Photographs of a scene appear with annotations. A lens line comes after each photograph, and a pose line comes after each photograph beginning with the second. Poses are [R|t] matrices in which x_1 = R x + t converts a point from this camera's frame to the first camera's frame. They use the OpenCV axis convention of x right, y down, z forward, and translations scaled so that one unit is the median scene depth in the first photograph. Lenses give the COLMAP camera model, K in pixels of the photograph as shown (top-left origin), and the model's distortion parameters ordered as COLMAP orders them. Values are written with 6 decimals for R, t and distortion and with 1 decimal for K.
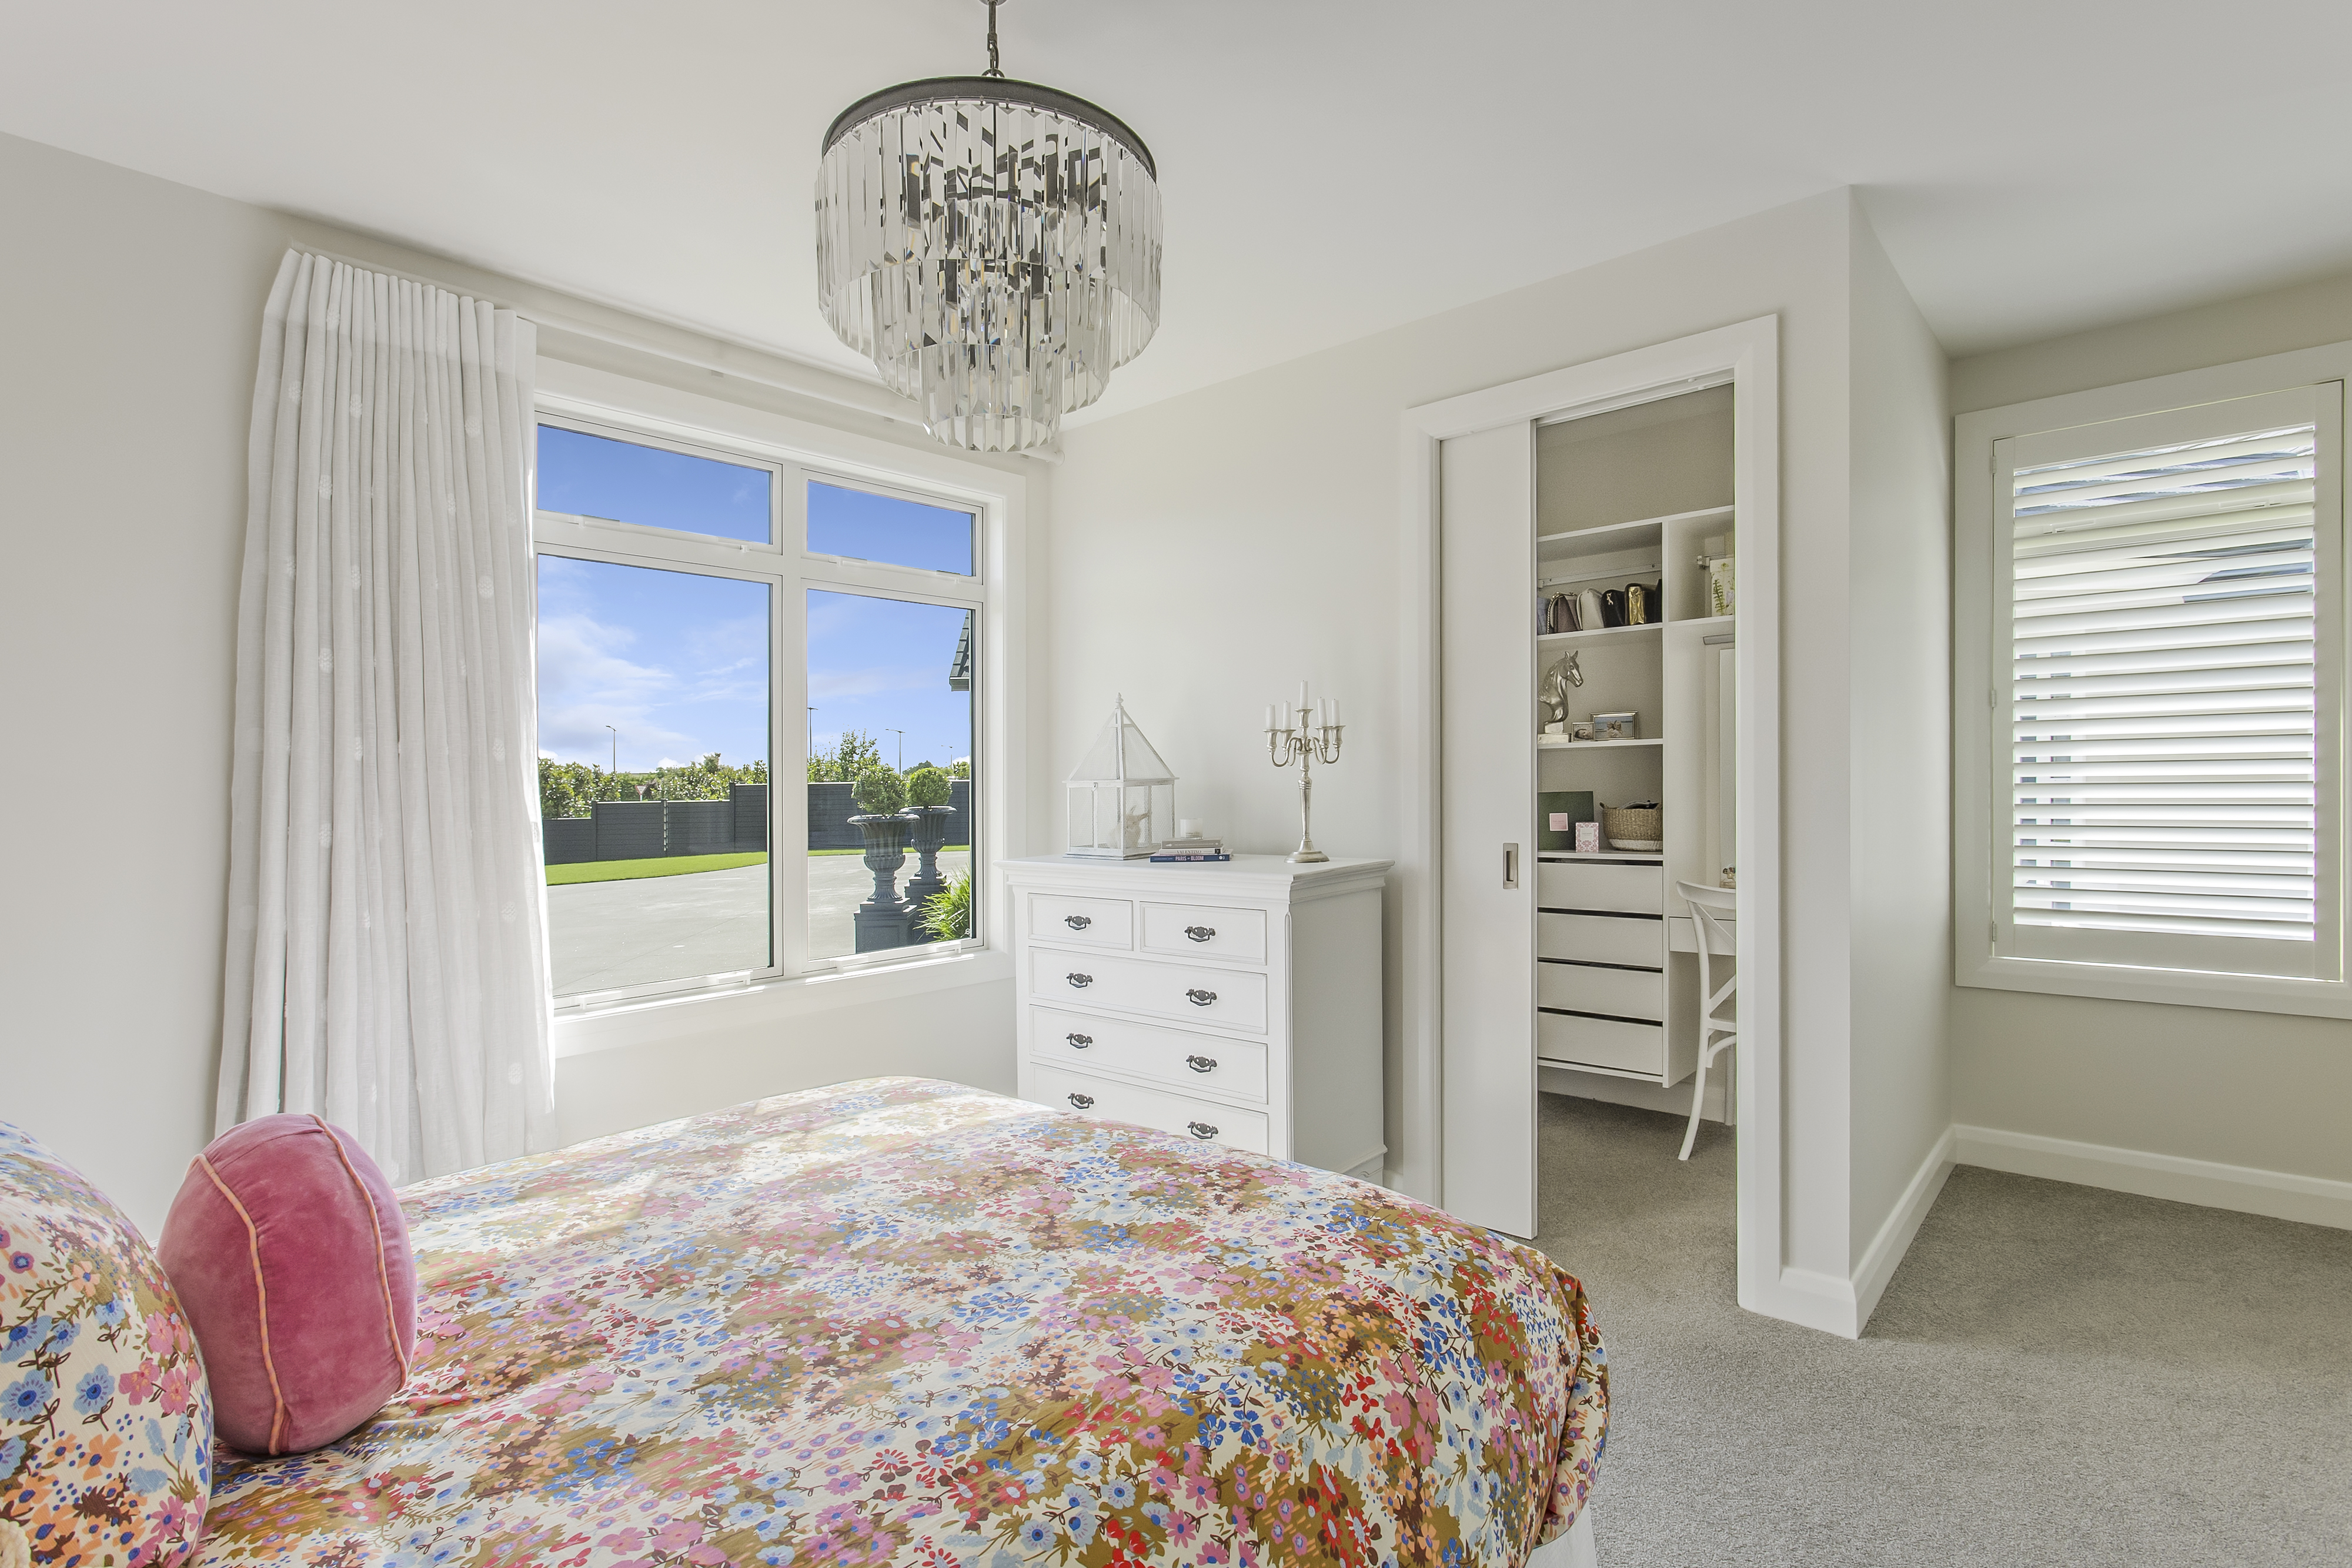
lens RADIAL K [[1126.2, 0, 1169.4], [0, 1126.2, 794.7], [0, 0, 1]] dist [-0.001502, 0.000606]
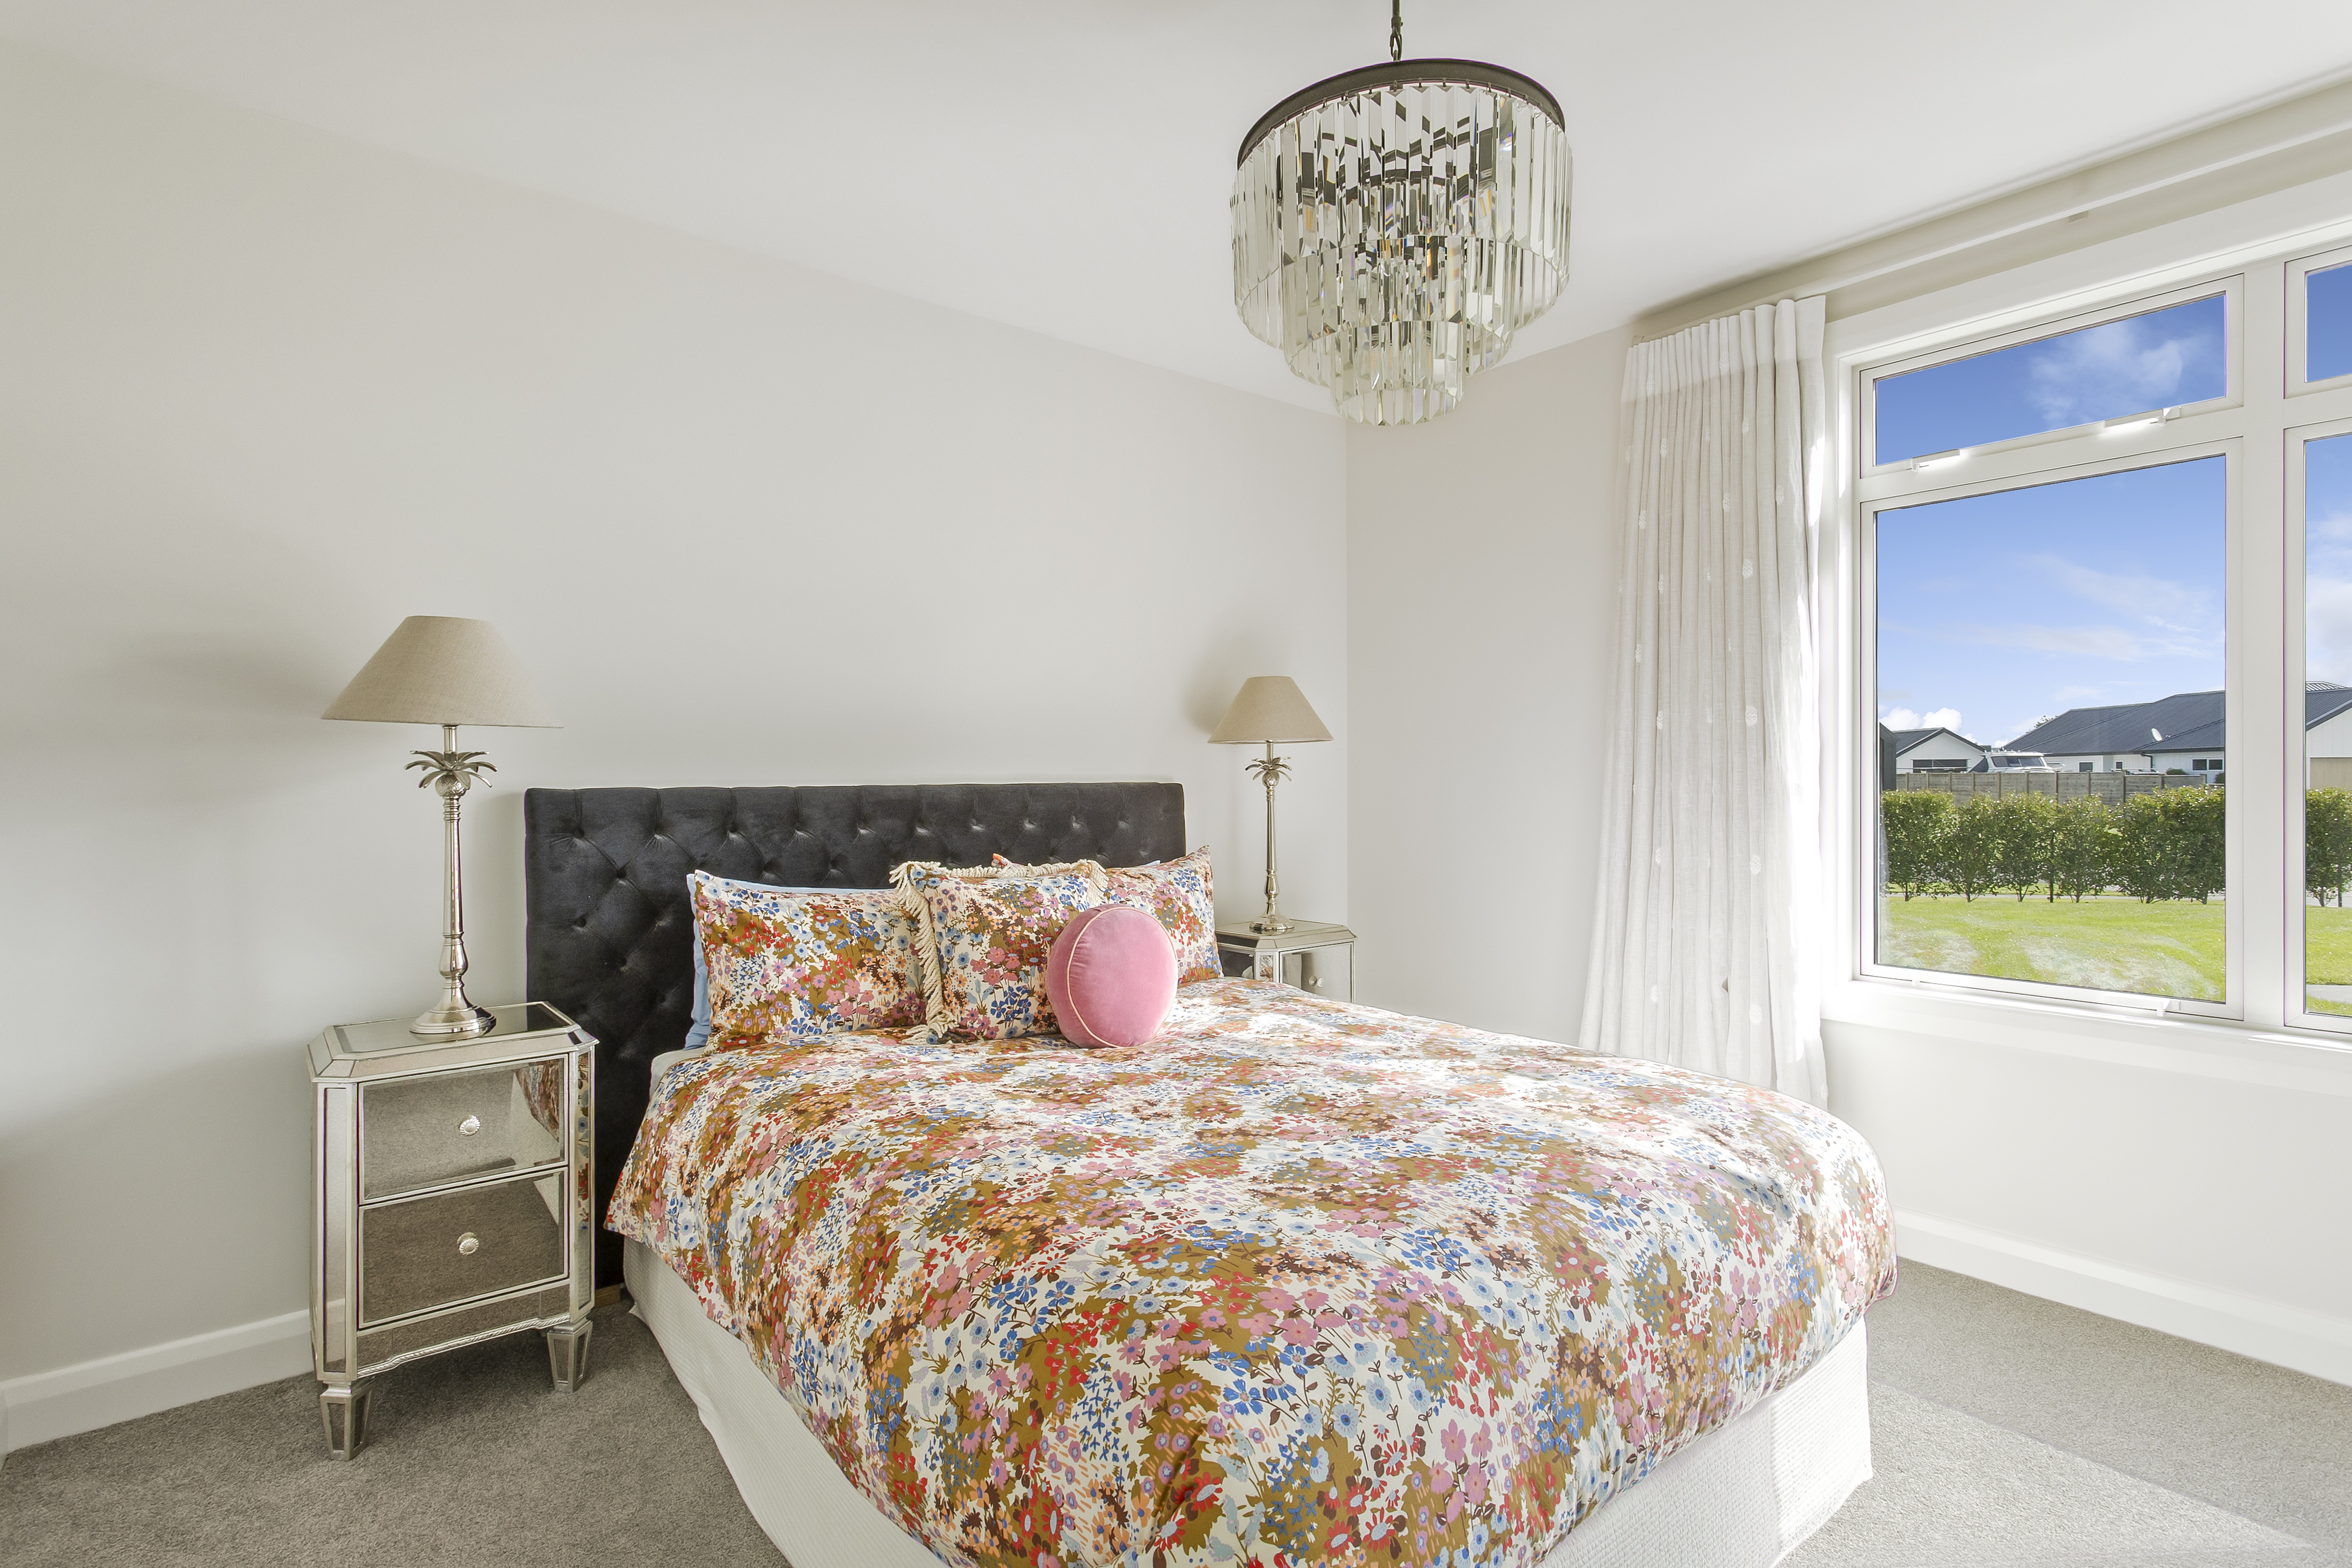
lens RADIAL K [[1126.2, 0, 1170.7], [0, 1126.2, 763.6], [0, 0, 1]] dist [-0.001502, 0.000606]
pose [[-0.152383, 0.005899, -0.988304, 1.180169], [0.000567, 0.999983, 0.005881, -0.000401], [0.988321, 0.000336, -0.152383, 1.250412]]
